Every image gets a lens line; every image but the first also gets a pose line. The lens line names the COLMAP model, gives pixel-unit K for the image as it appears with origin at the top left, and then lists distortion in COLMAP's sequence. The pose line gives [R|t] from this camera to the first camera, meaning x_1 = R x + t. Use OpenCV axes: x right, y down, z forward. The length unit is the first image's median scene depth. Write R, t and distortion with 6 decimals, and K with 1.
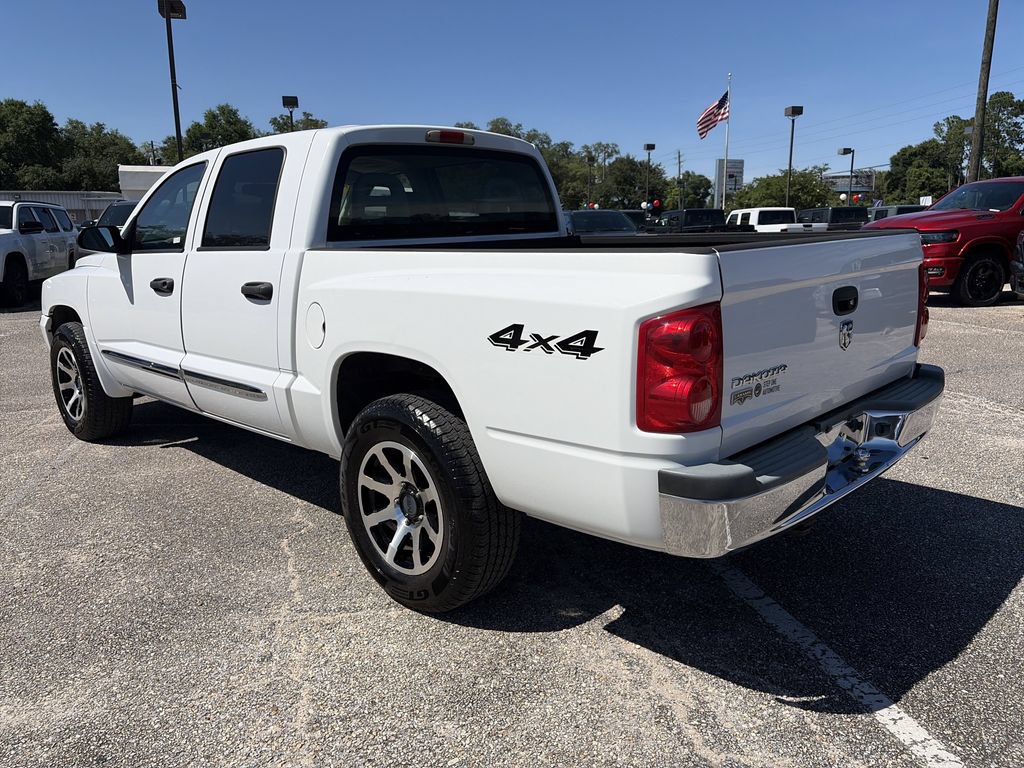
lens RADIAL K [[758.4, 0, 502.2], [0, 758.4, 380.1], [0, 0, 1]] dist [0.057429, -0.072101]
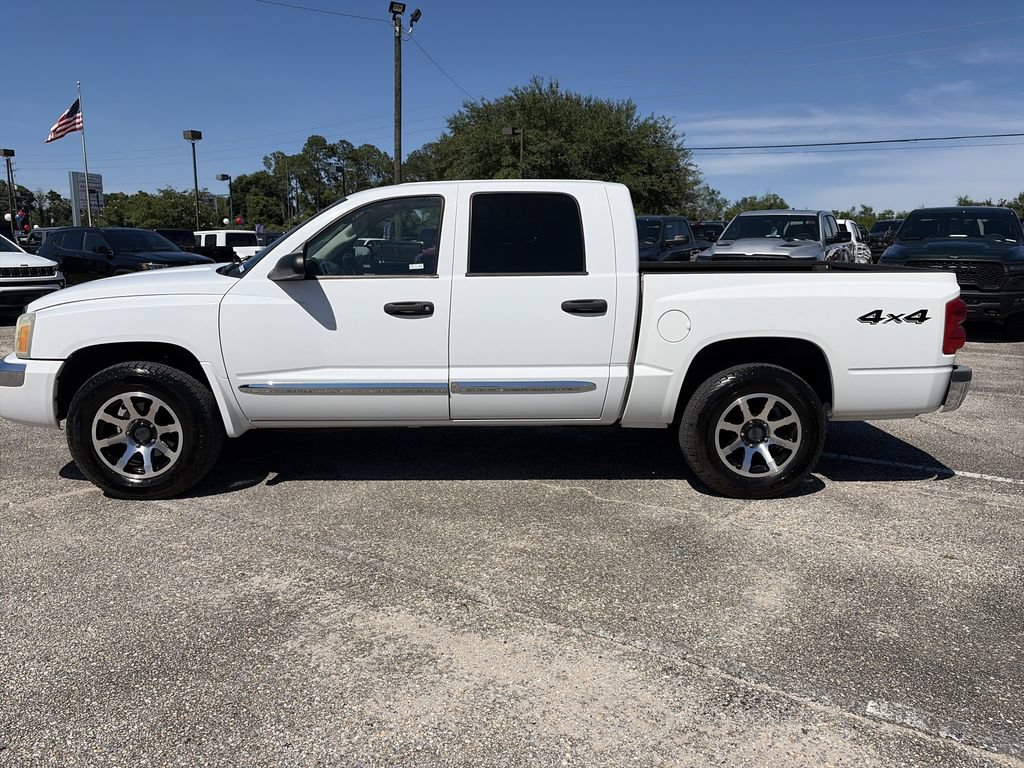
lens RADIAL K [[758.4, 0, 502.2], [0, 758.4, 380.1], [0, 0, 1]] dist [0.057429, -0.072101]
pose [[0.698705, -0.105190, 0.707634, -1.509553], [0.123712, 0.991995, 0.025308, -0.047880], [-0.704632, 0.069860, 0.706126, 0.234280]]
